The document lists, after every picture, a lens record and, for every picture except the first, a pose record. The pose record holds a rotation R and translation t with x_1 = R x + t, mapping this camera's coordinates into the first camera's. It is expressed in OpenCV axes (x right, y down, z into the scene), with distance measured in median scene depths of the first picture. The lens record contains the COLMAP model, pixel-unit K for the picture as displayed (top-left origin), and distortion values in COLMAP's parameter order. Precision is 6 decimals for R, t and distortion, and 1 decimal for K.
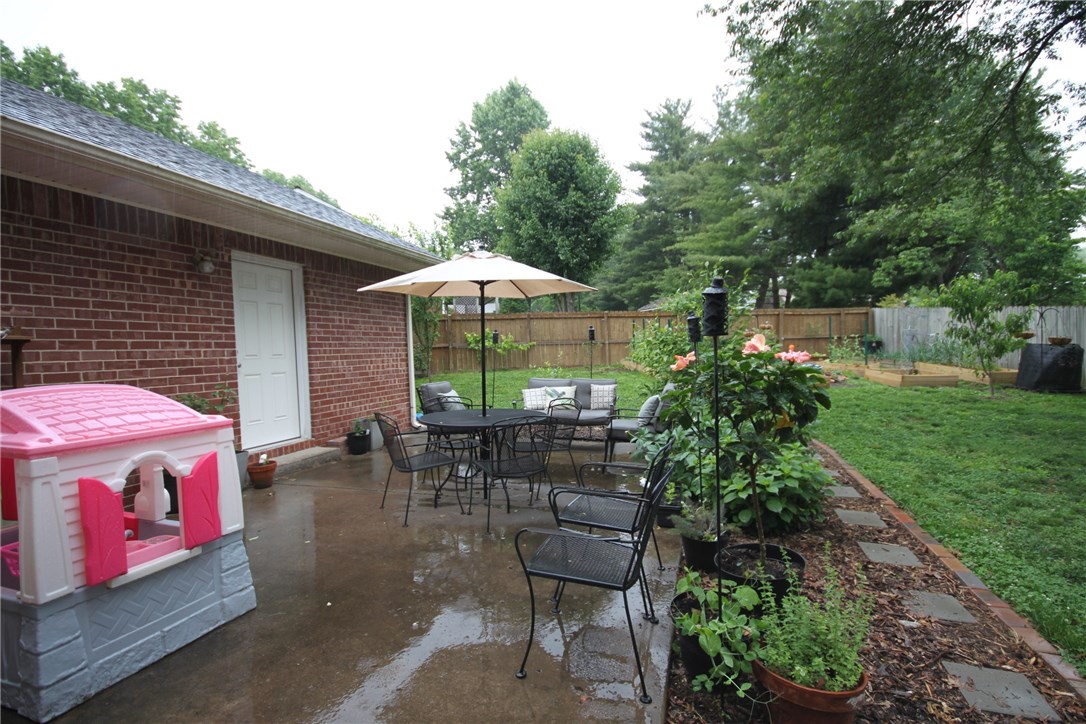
lens RADIAL K [[507.8, 0, 539.7], [0, 507.8, 364.8], [0, 0, 1]] dist [-0.005984, -0.000440]
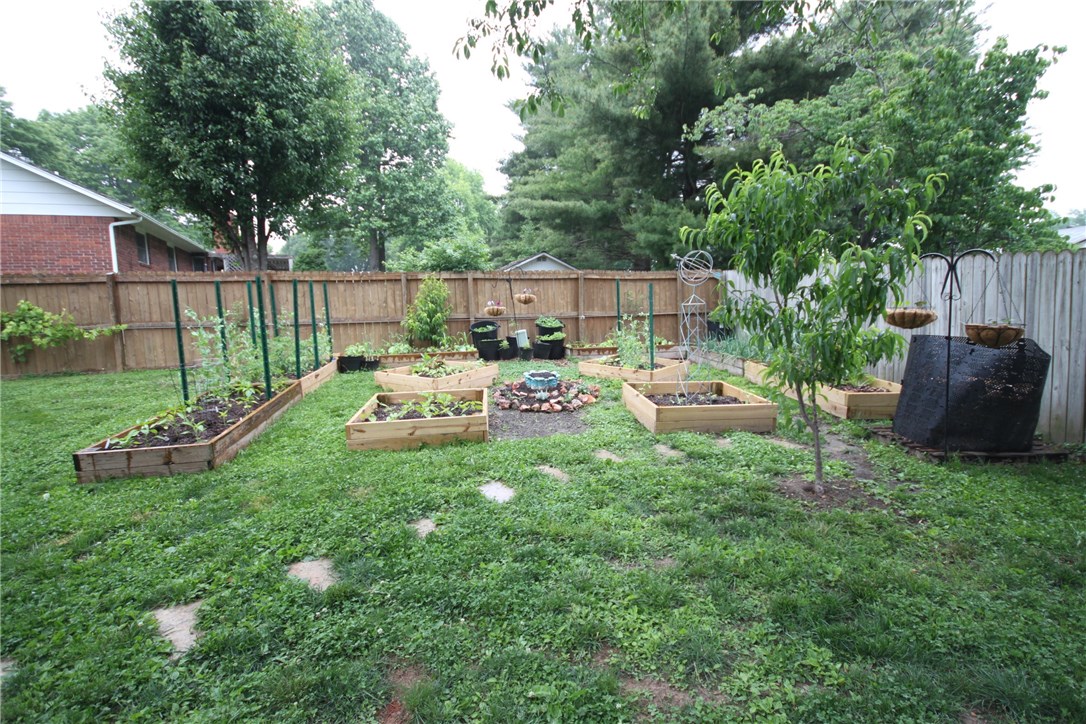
lens RADIAL K [[507.8, 0, 539.5], [0, 507.8, 364.3], [0, 0, 1]] dist [-0.005984, -0.000440]
pose [[0.995942, -0.008861, 0.089560, 0.469343], [0.004150, 0.998604, 0.052656, -0.033137], [-0.089902, -0.052071, 0.994588, 0.465117]]
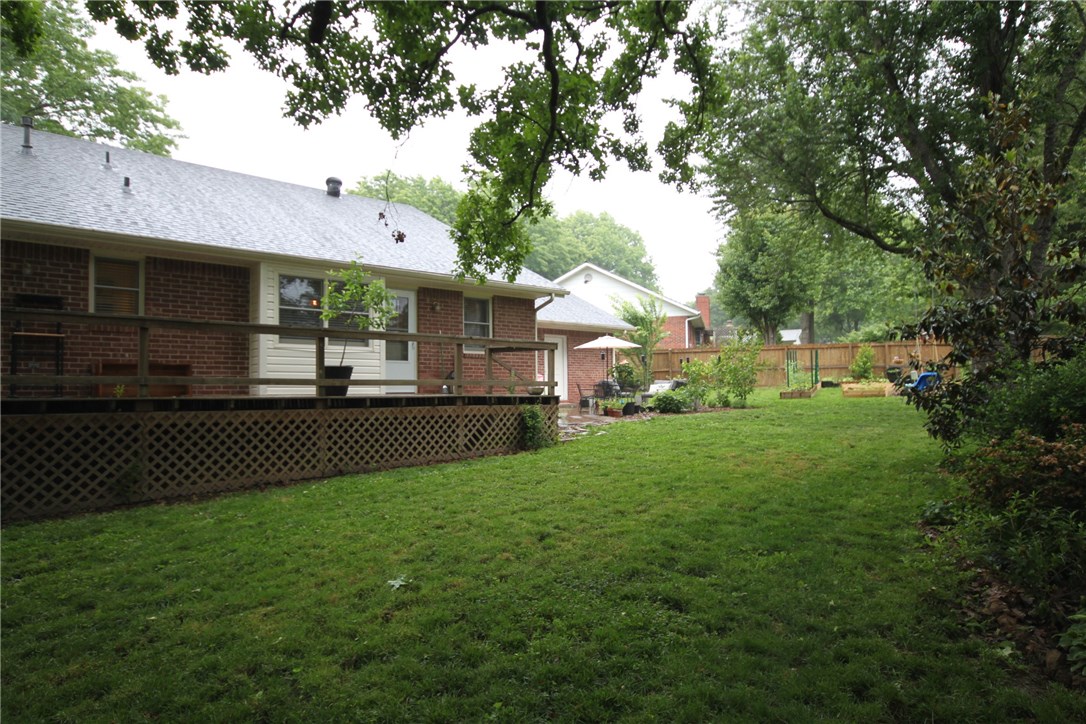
lens RADIAL K [[664.4, 0, 542.5], [0, 664.4, 367.9], [0, 0, 1]] dist [0.001521, 0.000159]
pose [[0.853682, 0.003107, -0.520786, 0.591226], [-0.031318, 0.998479, -0.045380, 0.065661], [0.519852, 0.055051, 0.852480, -0.970209]]
